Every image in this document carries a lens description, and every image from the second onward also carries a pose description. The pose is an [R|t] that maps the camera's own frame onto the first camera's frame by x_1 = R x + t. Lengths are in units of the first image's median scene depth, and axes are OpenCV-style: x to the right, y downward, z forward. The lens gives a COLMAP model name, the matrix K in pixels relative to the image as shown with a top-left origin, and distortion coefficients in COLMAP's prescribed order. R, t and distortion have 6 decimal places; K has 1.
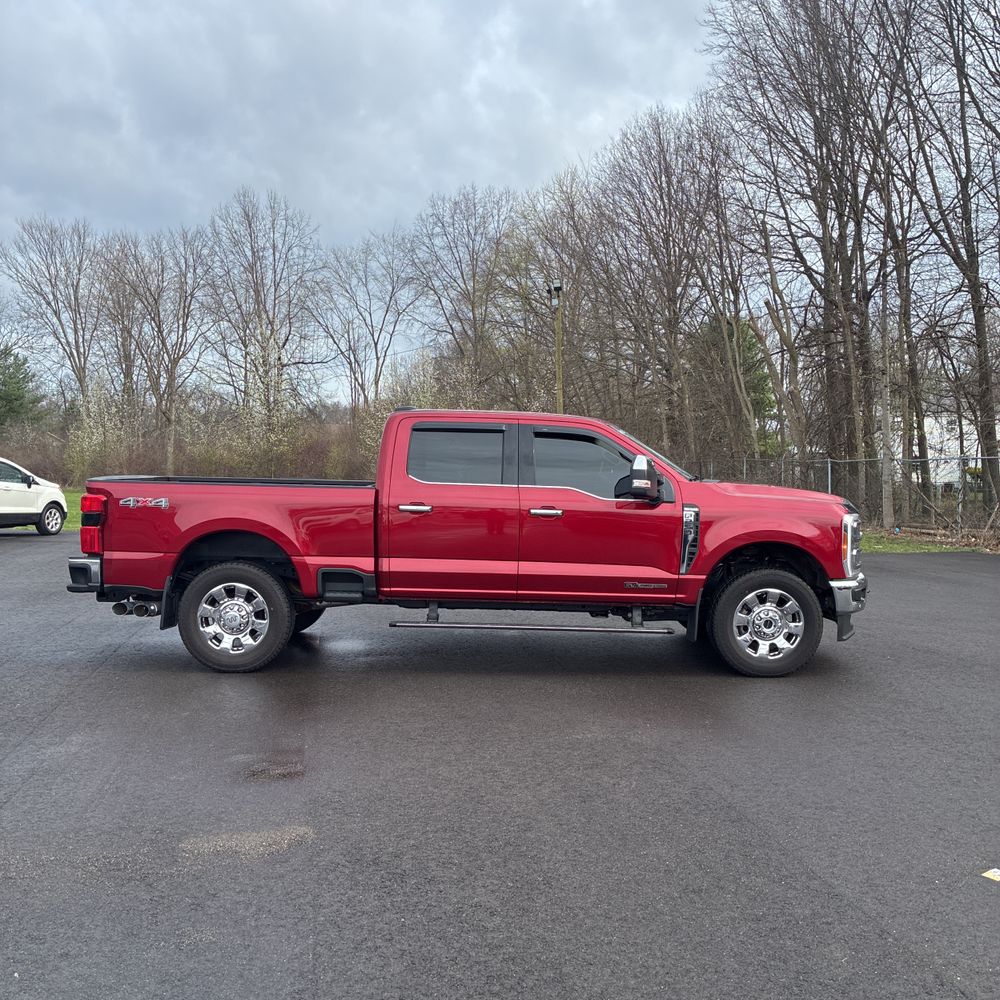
lens RADIAL K [[1009.5, 0, 495.2], [0, 1009.5, 496.5], [0, 0, 1]] dist [0.076062, -0.095605]
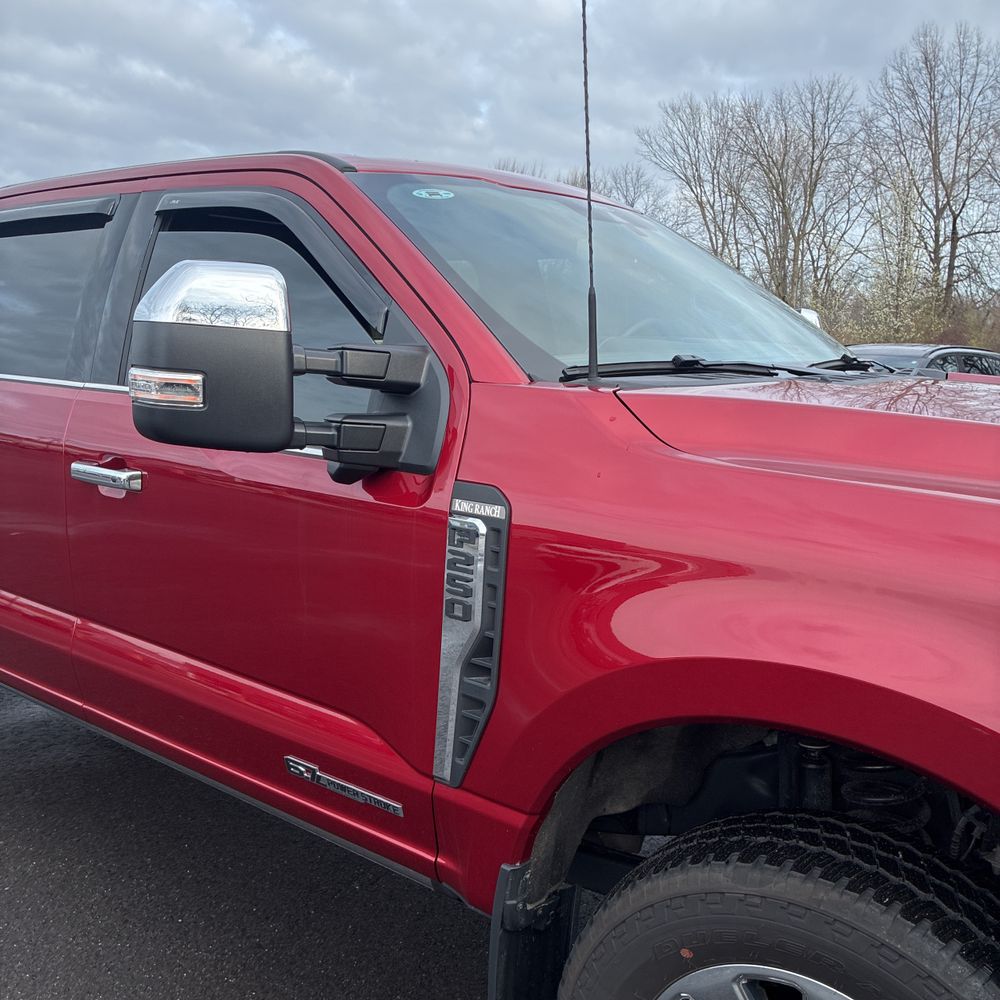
lens RADIAL K [[1021.4, 0, 500.7], [0, 1021.4, 484.8], [0, 0, 1]] dist [0.030154, -0.039299]
pose [[0.778123, 0.081679, -0.622778, 0.047144], [-0.024882, 0.994739, 0.099374, -0.002055], [0.627618, -0.061830, 0.776062, 0.116720]]
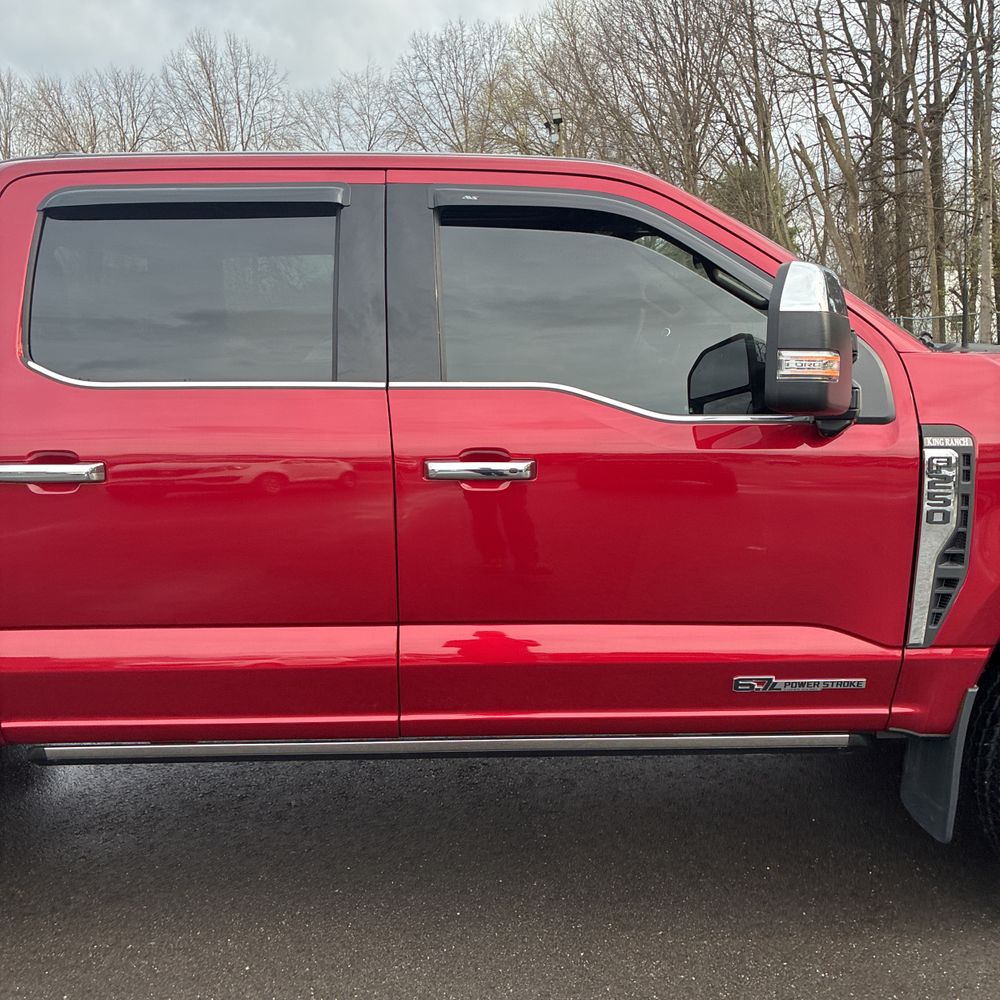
lens RADIAL K [[1012.4, 0, 500.3], [0, 1012.4, 503.5], [0, 0, 1]] dist [0.022980, -0.022327]
pose [[0.999403, -0.033380, -0.008946, 0.008419], [0.034244, 0.991403, 0.126280, -0.001732], [0.004654, -0.126511, 0.991954, 0.097043]]
